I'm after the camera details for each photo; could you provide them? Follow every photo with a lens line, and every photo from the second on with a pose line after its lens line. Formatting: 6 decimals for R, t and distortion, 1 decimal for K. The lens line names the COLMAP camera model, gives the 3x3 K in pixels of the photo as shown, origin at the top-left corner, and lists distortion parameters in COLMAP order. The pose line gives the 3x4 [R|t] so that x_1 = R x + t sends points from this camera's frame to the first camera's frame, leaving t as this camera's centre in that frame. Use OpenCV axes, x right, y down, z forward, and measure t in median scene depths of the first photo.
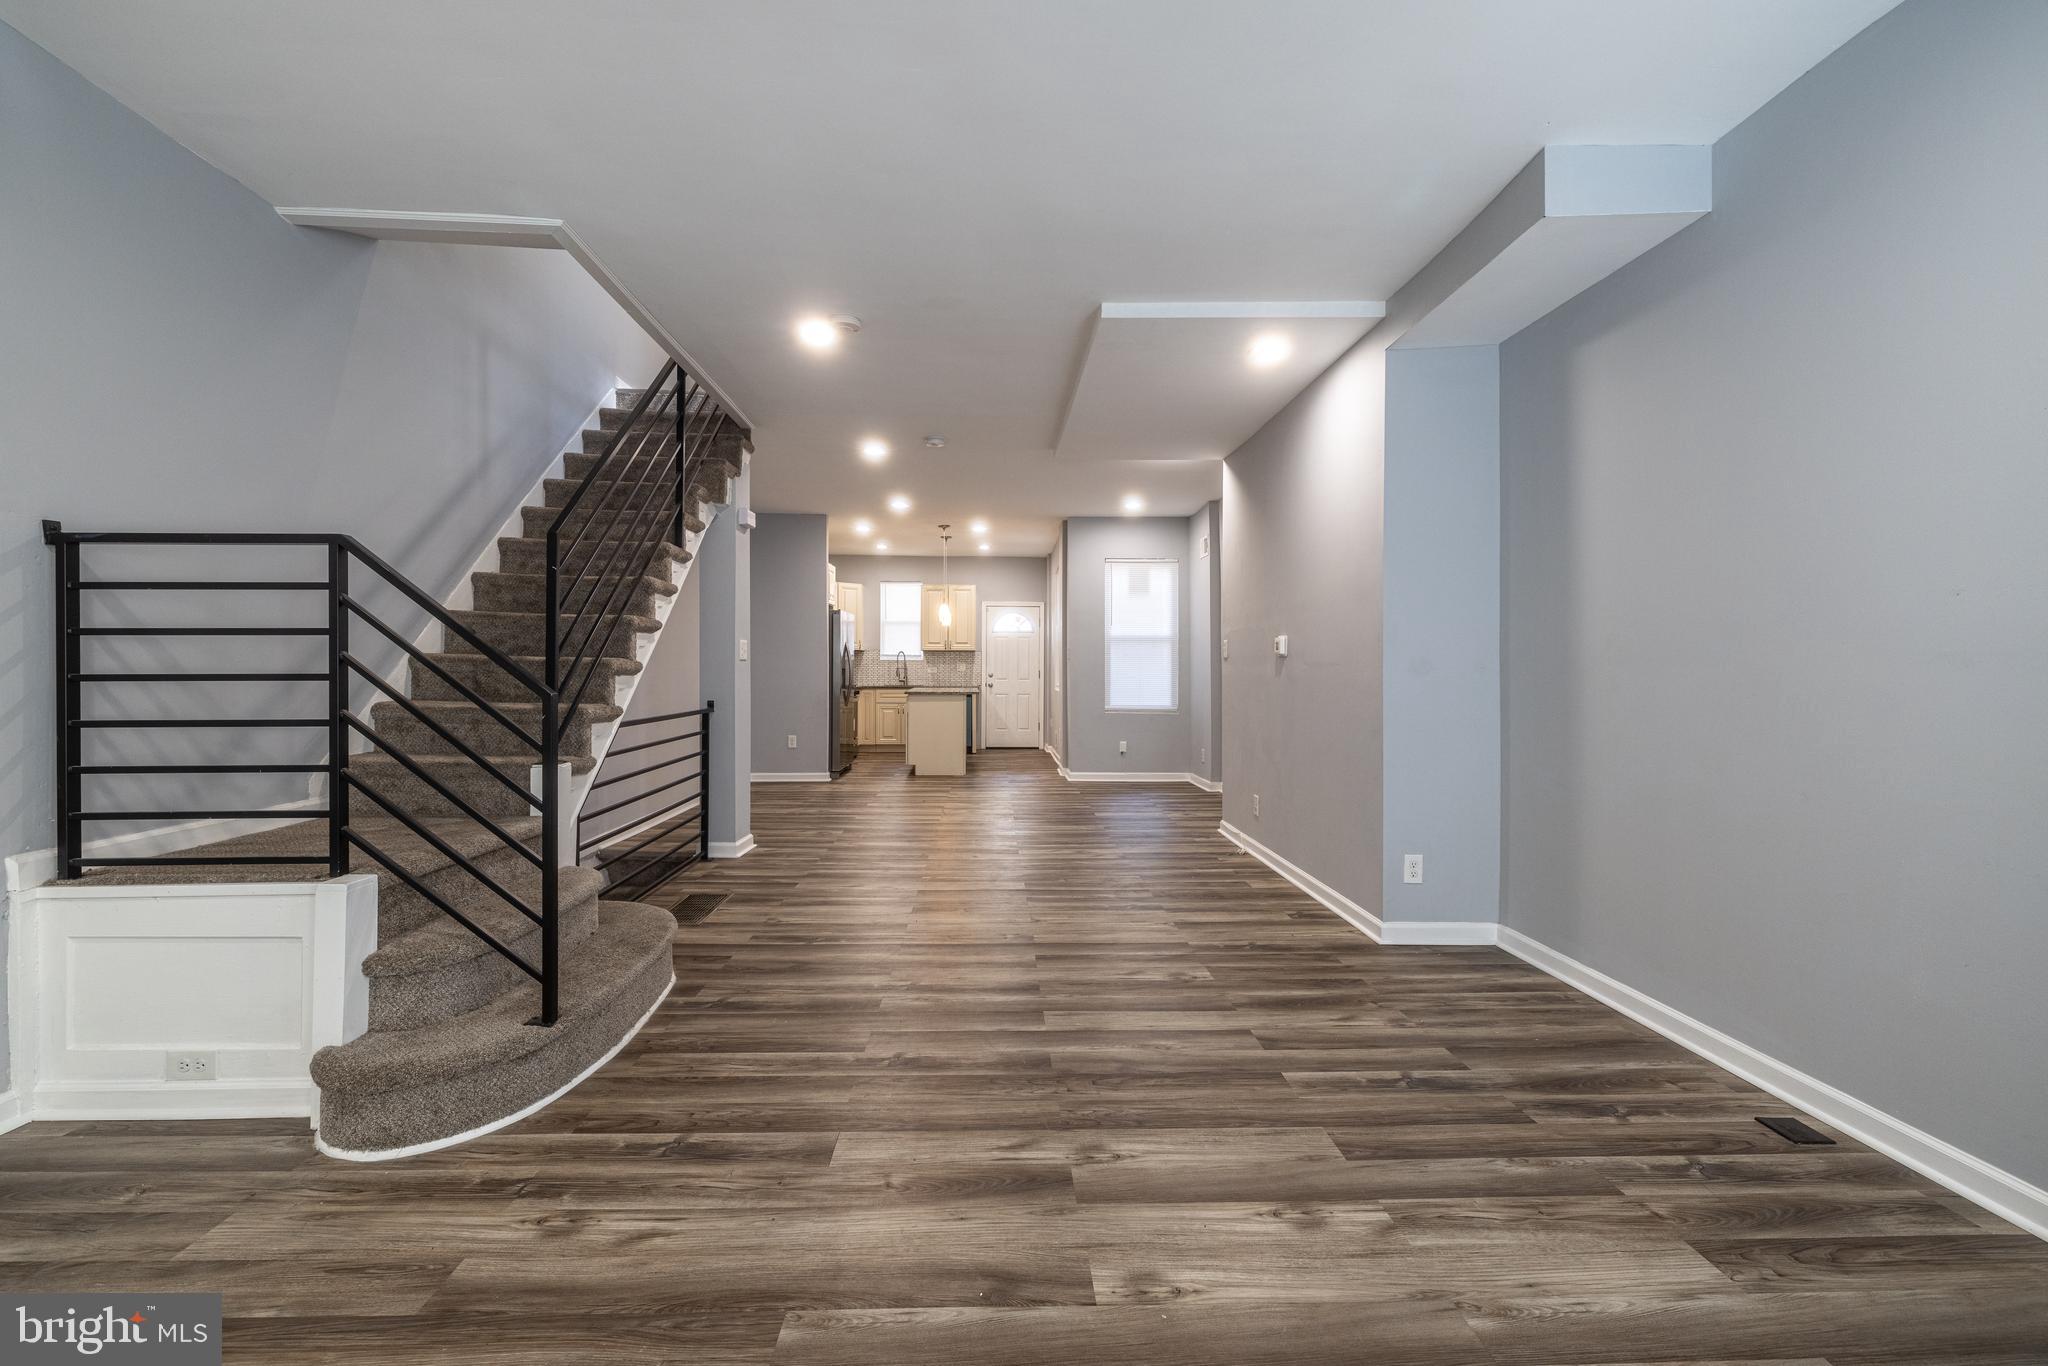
lens RADIAL K [[859.9, 0, 1015.2], [0, 859.9, 676.0], [0, 0, 1]] dist [0.000305, 0.000550]
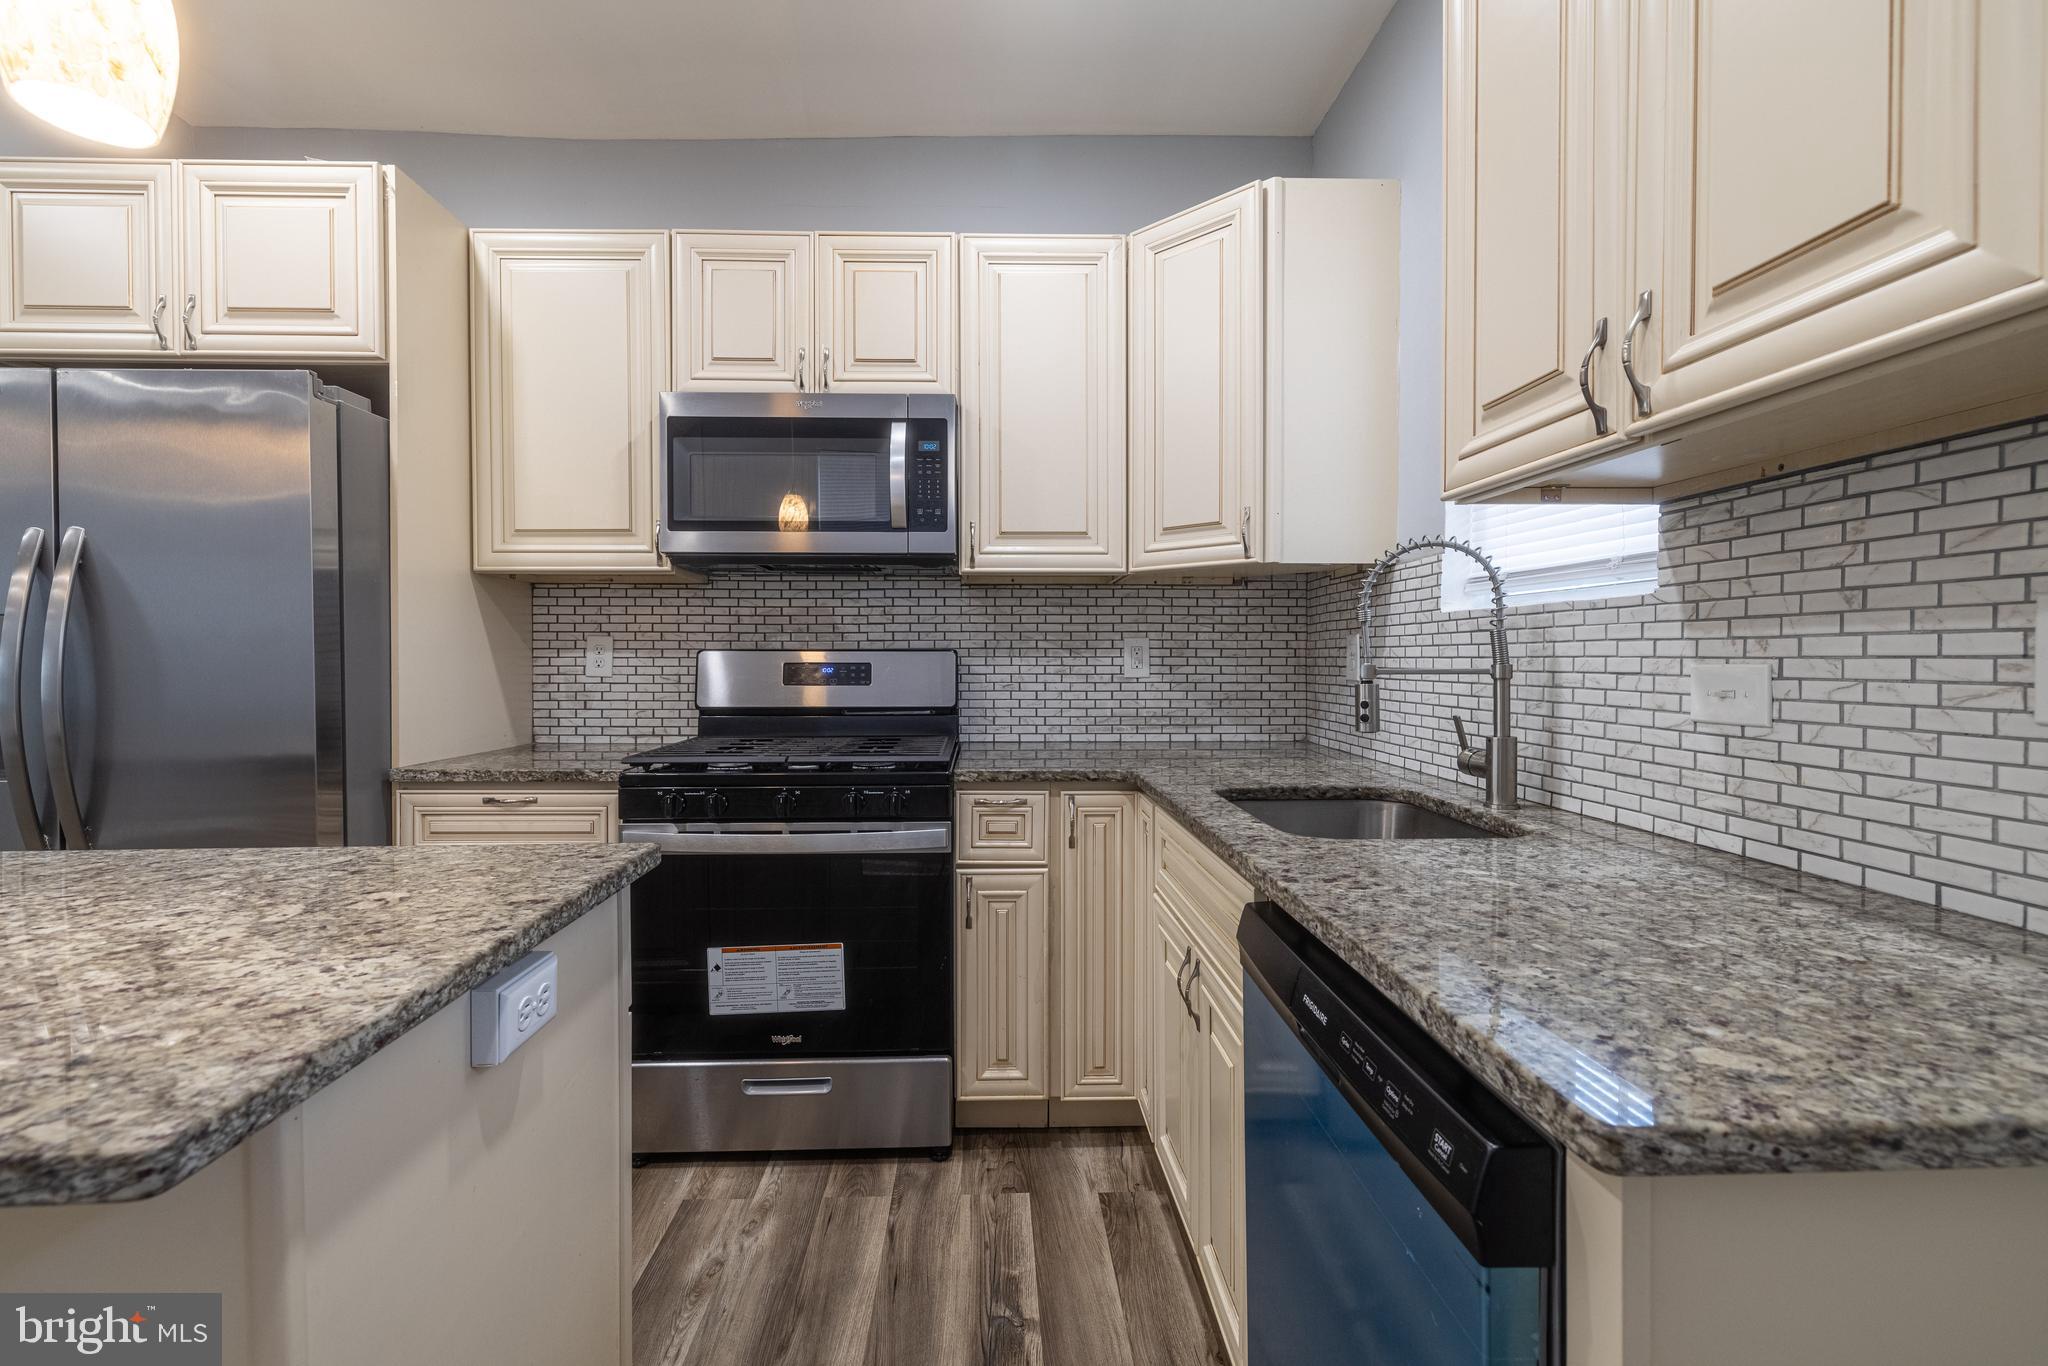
lens RADIAL K [[877.3, 0, 1009.5], [0, 877.3, 676.6], [0, 0, 1]] dist [-0.001378, 0.000699]
pose [[0.002447, 0.018396, -0.999828, -0.005980], [-0.011293, 0.999768, 0.018368, -0.028865], [0.999933, 0.011246, 0.002654, 2.754372]]
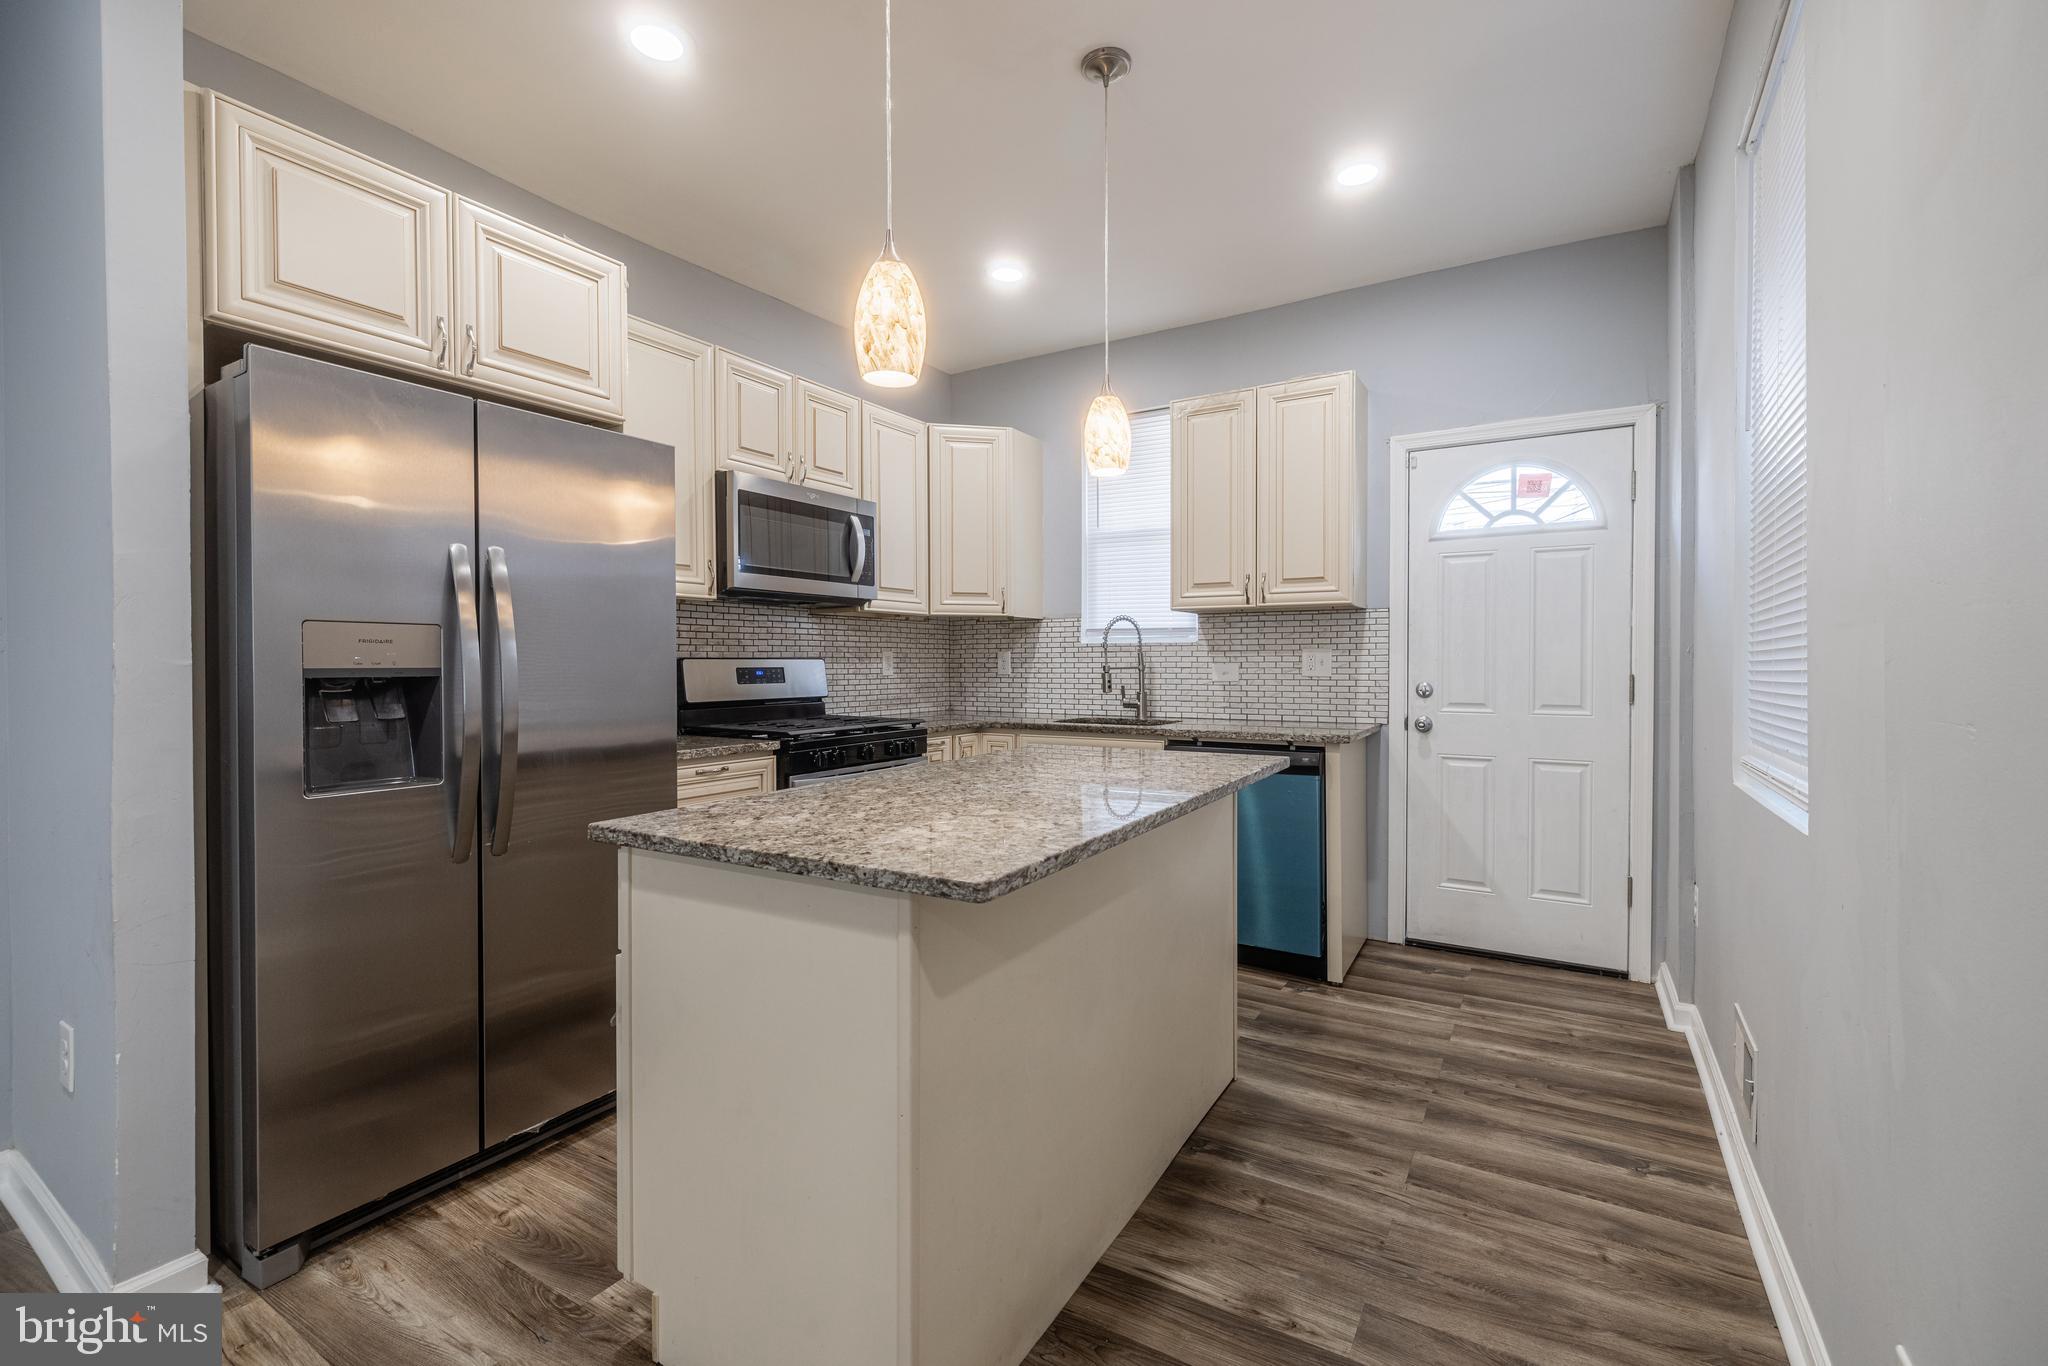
lens RADIAL K [[877.3, 0, 1016.0], [0, 877.3, 673.1], [0, 0, 1]] dist [-0.001378, 0.000699]
pose [[0.834050, 0.000832, -0.551688, 0.056848], [0.000096, 0.999999, 0.001653, -0.021793], [0.551689, -0.001432, 0.834049, 2.043969]]
